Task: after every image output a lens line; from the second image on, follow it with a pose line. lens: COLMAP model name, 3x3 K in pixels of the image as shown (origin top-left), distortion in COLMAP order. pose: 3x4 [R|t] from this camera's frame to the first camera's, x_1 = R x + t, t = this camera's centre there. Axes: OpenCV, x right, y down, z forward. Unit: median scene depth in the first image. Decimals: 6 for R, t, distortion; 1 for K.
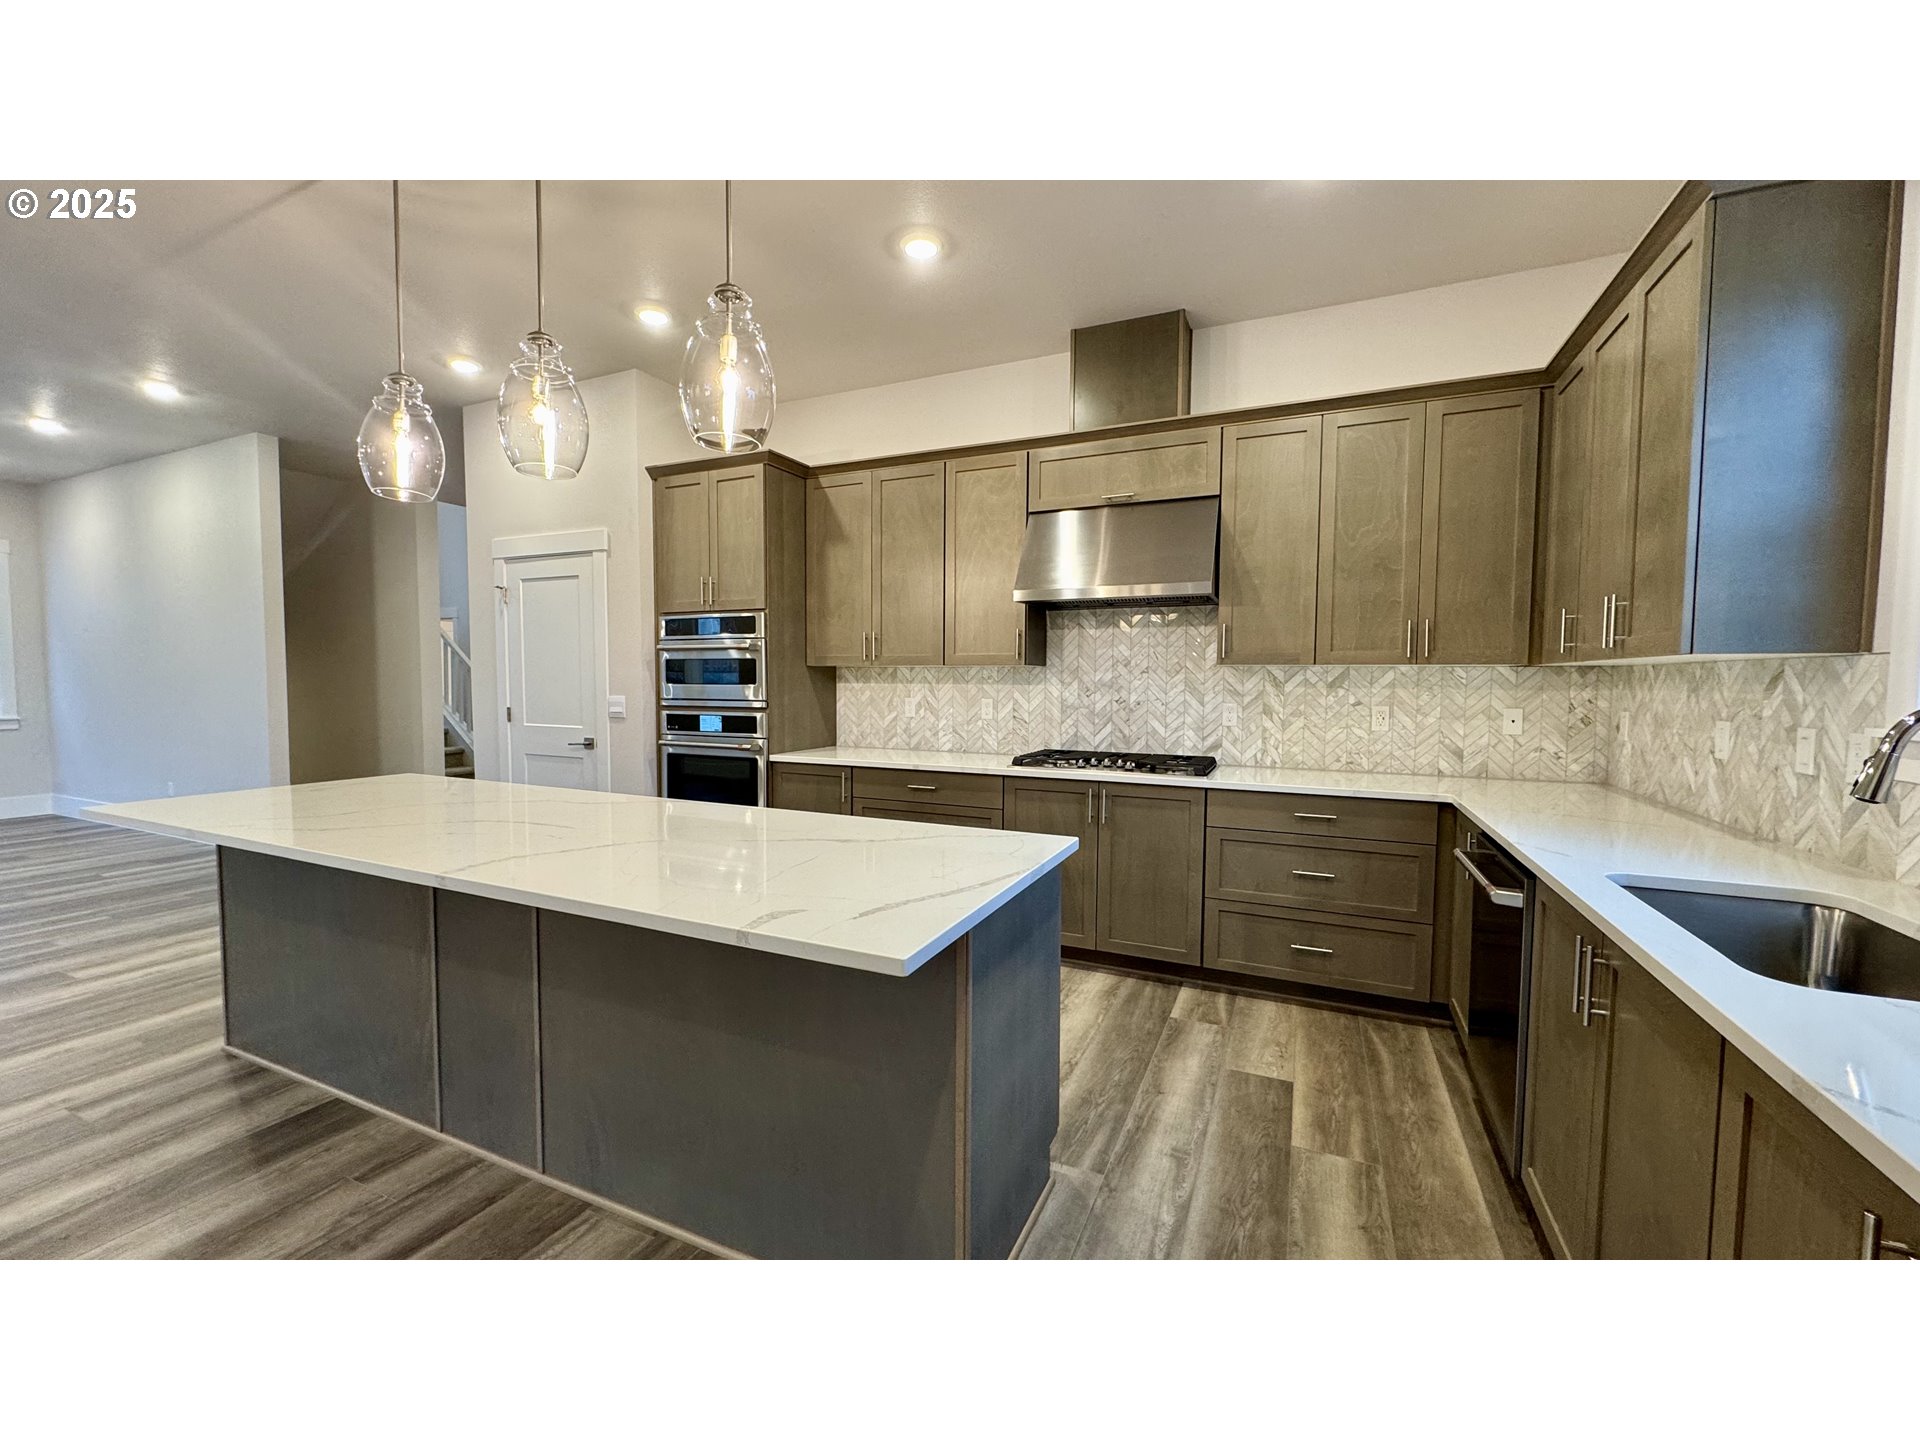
lens RADIAL K [[766.2, 0, 959.7], [0, 766.2, 720.2], [0, 0, 1]] dist [0.002220, 0.000148]
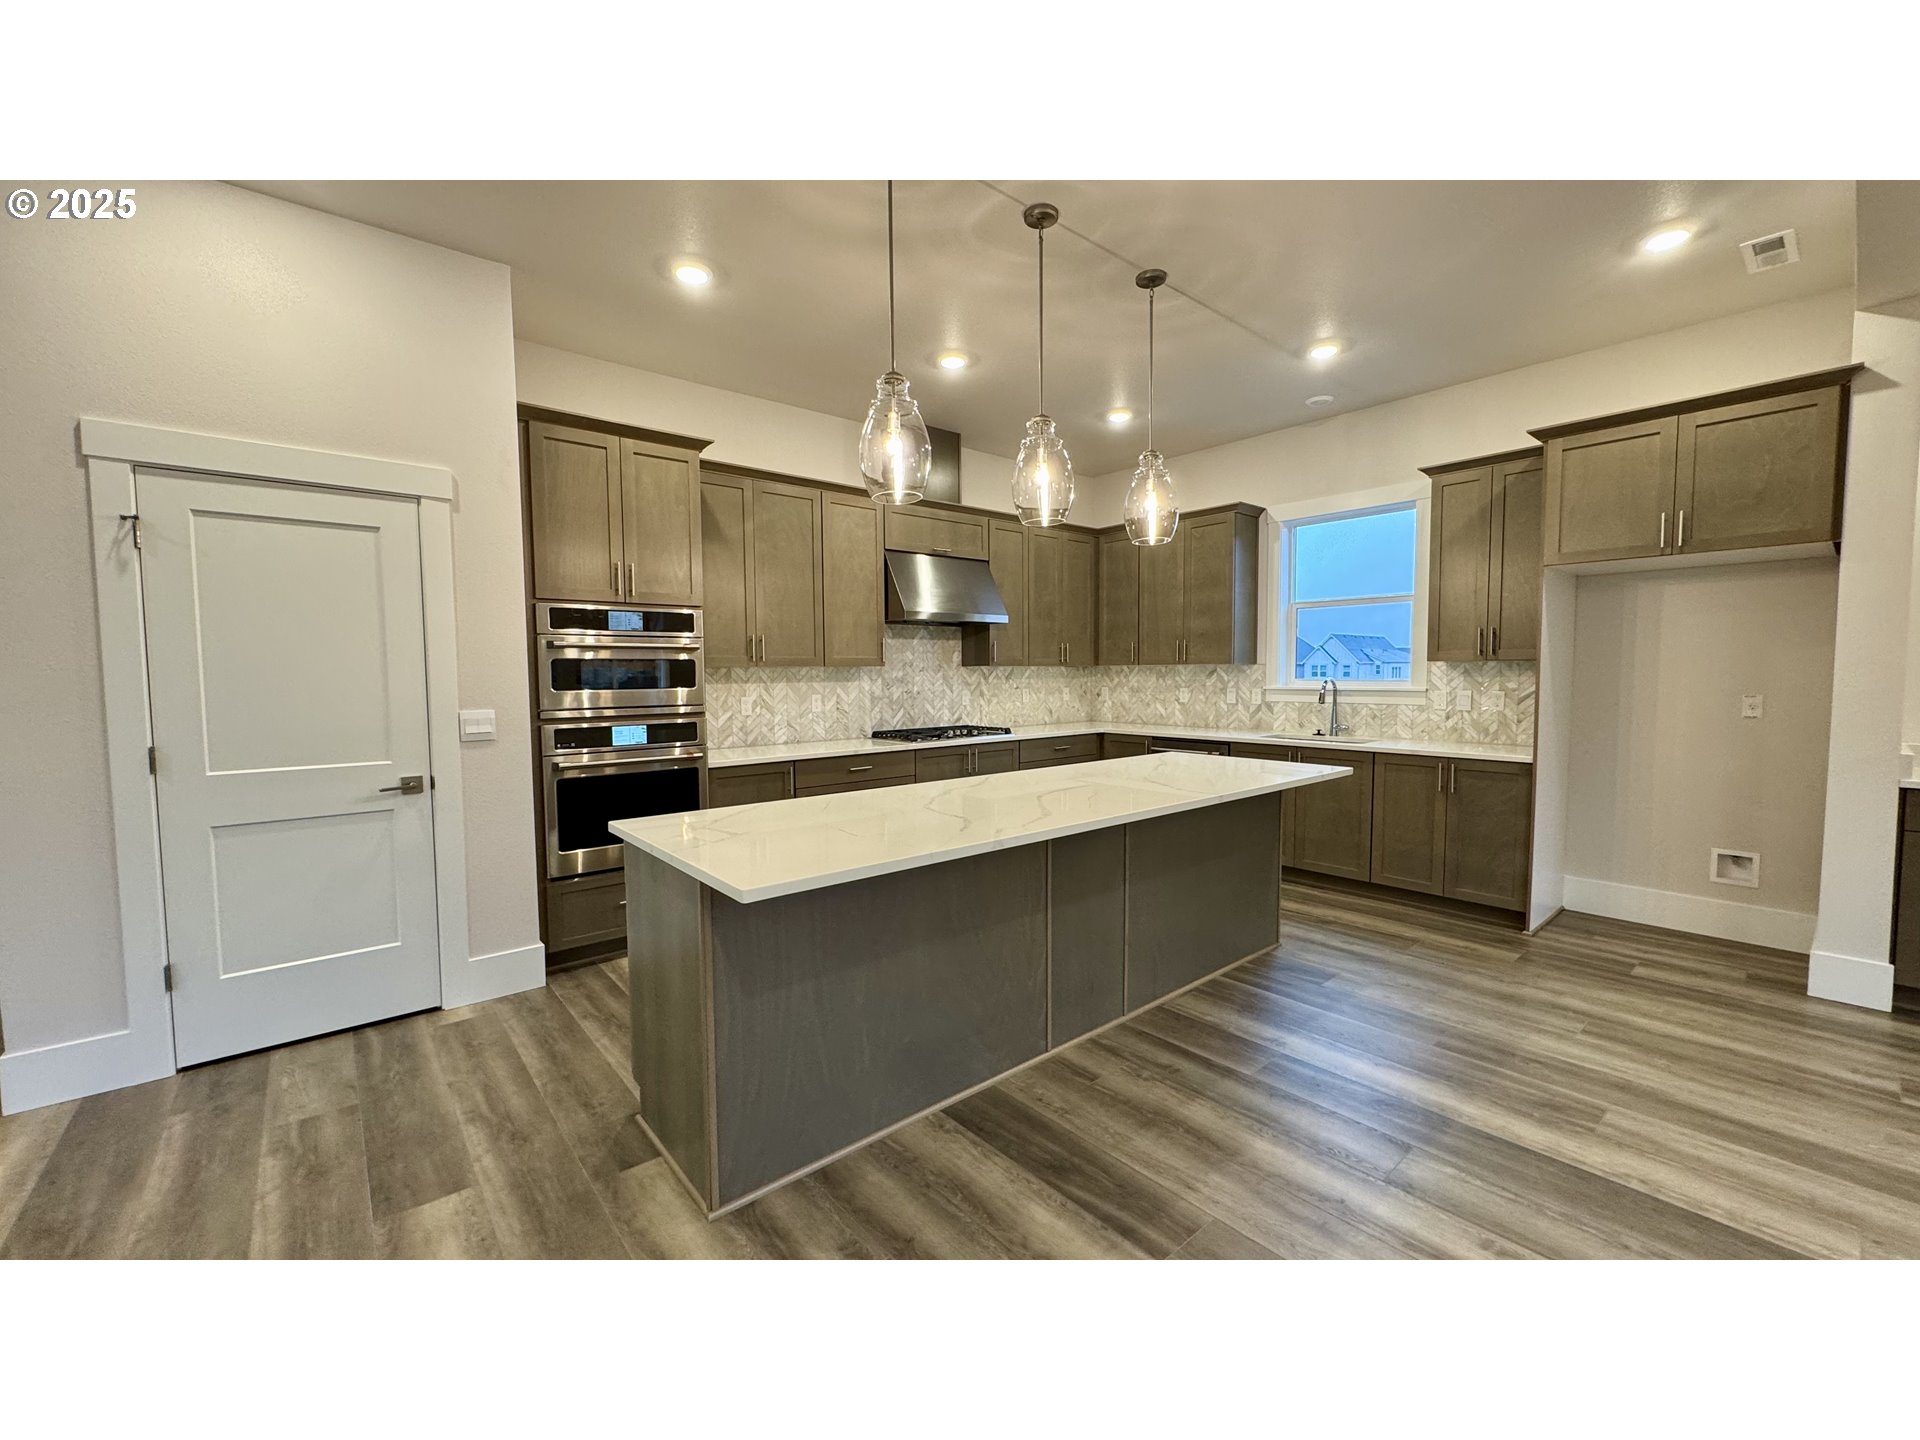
lens RADIAL K [[766.2, 0, 965.1], [0, 766.2, 717.3], [0, 0, 1]] dist [0.002220, 0.000148]
pose [[0.416853, -0.063128, 0.906779, -0.975695], [0.059755, 0.997331, 0.041963, -0.030186], [-0.907008, 0.036692, 0.419512, 0.317842]]
